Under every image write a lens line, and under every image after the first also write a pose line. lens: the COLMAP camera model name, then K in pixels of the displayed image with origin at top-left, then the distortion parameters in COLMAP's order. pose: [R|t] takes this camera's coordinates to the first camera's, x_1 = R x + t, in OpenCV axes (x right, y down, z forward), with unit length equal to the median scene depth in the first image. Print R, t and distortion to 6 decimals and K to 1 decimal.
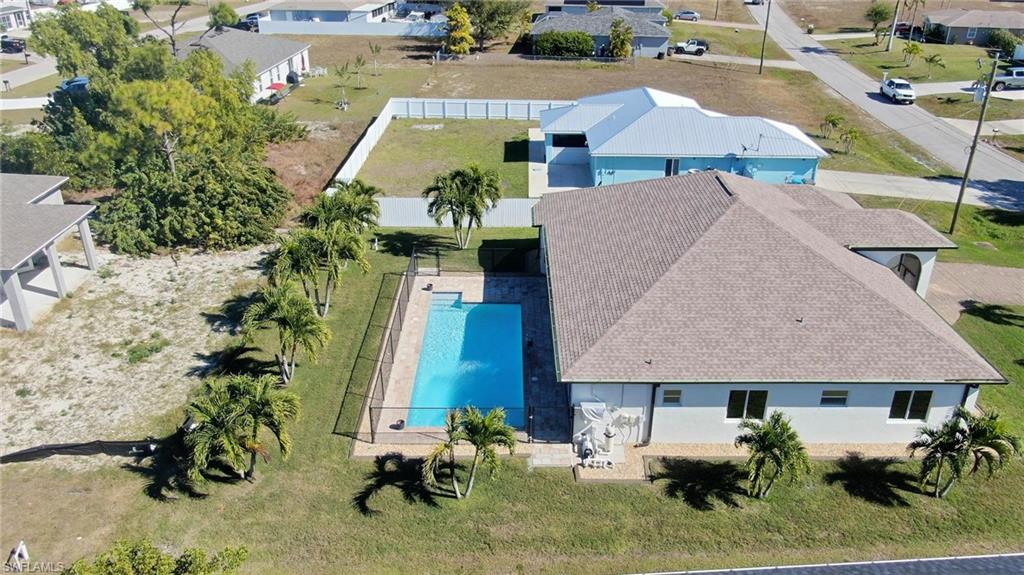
lens RADIAL K [[796.9, 0, 512.0], [0, 796.9, 287.5], [0, 0, 1]] dist [-0.008288, -0.004194]
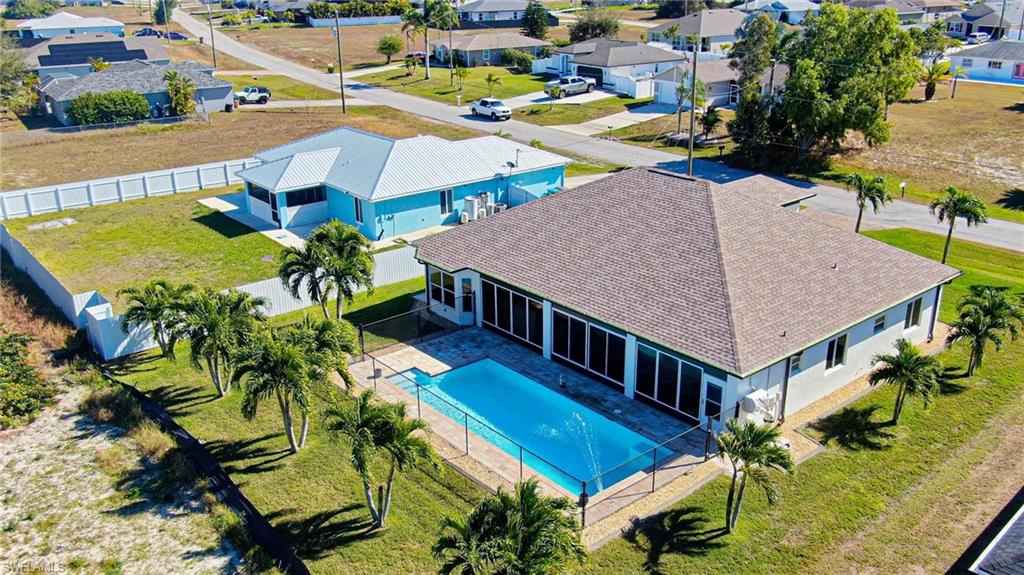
lens RADIAL K [[897.4, 0, 512.0], [0, 897.4, 287.5], [0, 0, 1]] dist [0.008012, 0.006757]
pose [[0.767460, -0.235644, 0.596218, -0.311012], [0.291130, 0.956678, 0.003361, -0.027980], [-0.571181, 0.170998, 0.802815, 0.113160]]
